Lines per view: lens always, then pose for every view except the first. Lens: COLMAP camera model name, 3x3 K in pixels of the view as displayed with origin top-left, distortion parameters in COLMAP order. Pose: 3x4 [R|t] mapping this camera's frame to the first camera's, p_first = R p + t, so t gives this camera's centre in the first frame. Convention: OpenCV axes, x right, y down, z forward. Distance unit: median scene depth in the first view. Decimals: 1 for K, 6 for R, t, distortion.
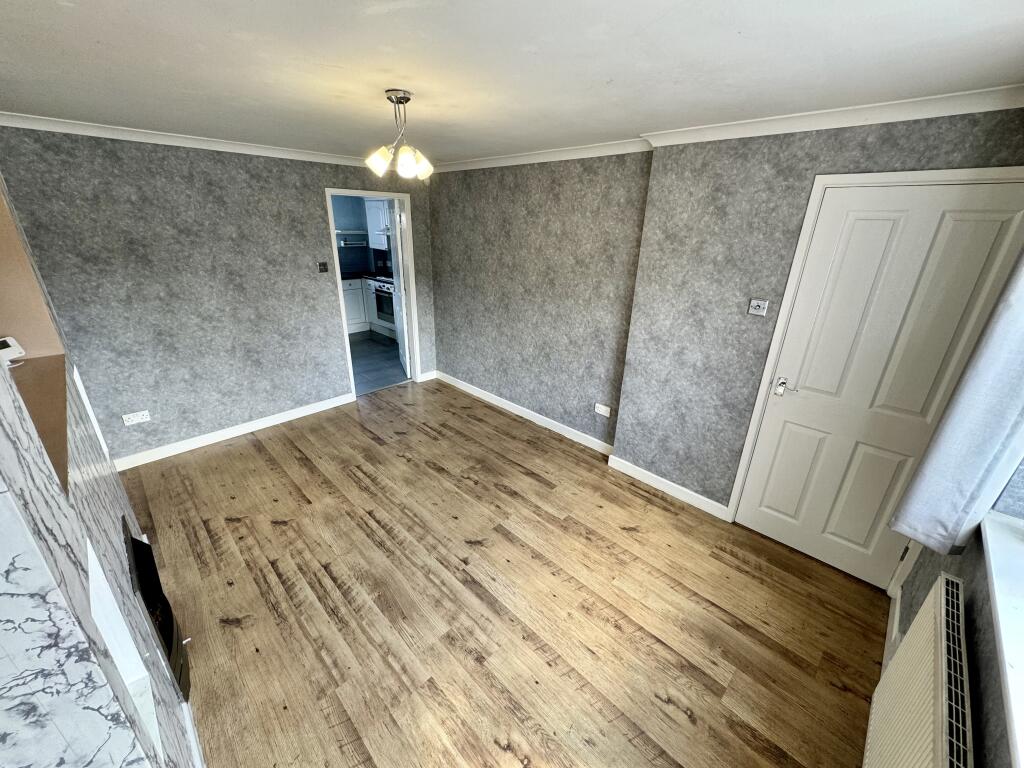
lens RADIAL K [[407.4, 0, 516.1], [0, 407.4, 385.7], [0, 0, 1]] dist [-0.002608, 0.000473]
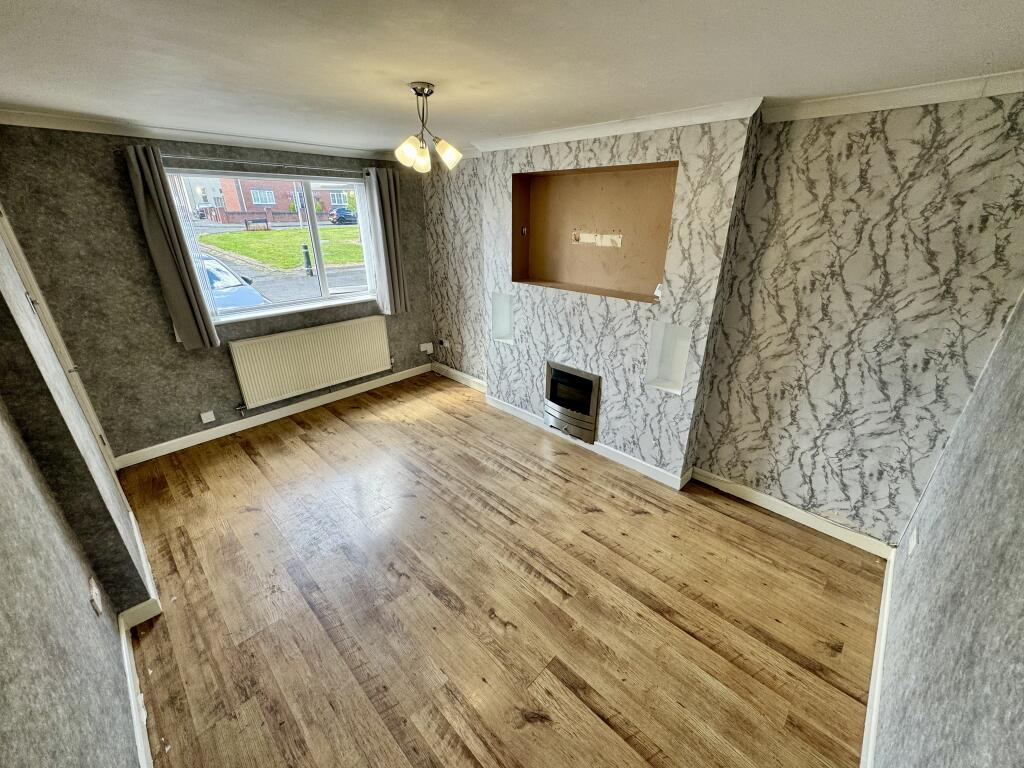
lens RADIAL K [[407.4, 0, 513.8], [0, 407.4, 383.1], [0, 0, 1]] dist [-0.002608, 0.000473]
pose [[-0.999521, -0.023223, -0.020468, -0.358118], [-0.030897, 0.707826, 0.705711, -0.632870], [-0.001901, 0.706005, -0.708204, 1.545976]]
